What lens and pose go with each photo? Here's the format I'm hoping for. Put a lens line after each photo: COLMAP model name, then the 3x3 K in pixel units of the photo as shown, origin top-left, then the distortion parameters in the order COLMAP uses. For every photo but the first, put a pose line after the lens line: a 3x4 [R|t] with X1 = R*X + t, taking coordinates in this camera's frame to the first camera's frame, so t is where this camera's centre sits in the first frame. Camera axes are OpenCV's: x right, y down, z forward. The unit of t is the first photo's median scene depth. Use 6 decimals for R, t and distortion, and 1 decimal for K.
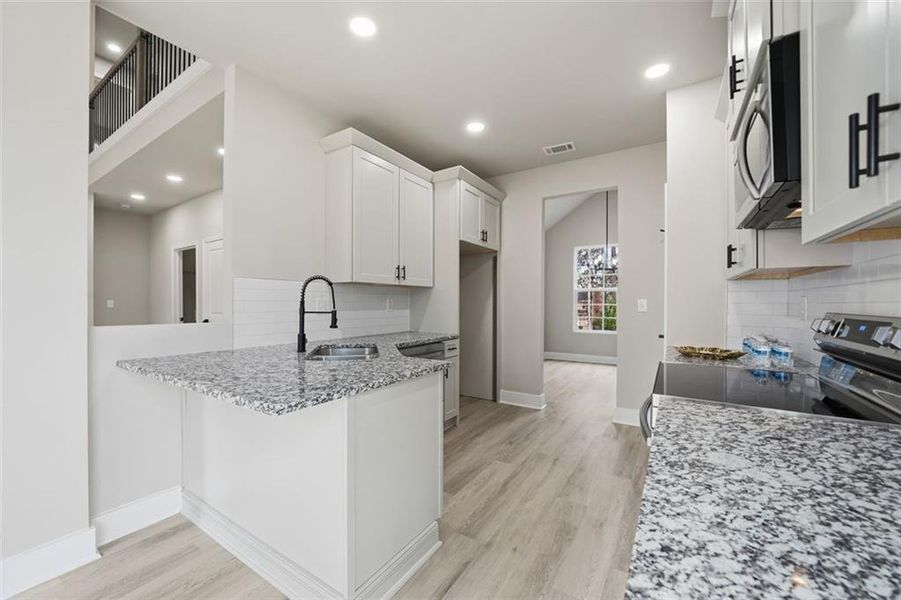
lens RADIAL K [[352.6, 0, 443.6], [0, 352.6, 304.4], [0, 0, 1]] dist [-0.000633, -0.000569]
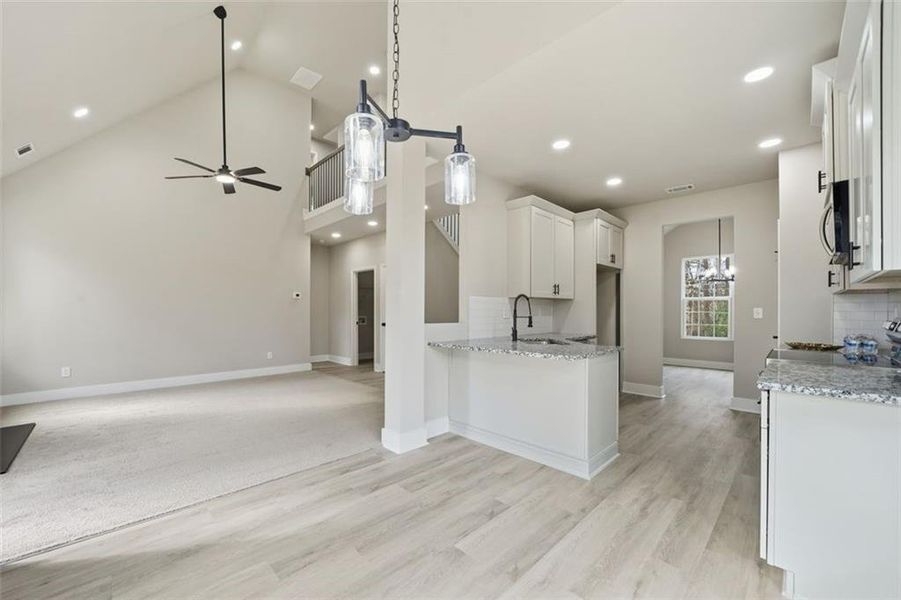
lens RADIAL K [[356.0, 0, 435.6], [0, 356.0, 309.1], [0, 0, 1]] dist [-0.004598, 0.000228]
pose [[0.975830, -0.000827, -0.218530, -0.287406], [-0.001060, 0.999963, -0.008518, 0.000802], [0.218529, 0.008544, 0.975793, -0.494899]]
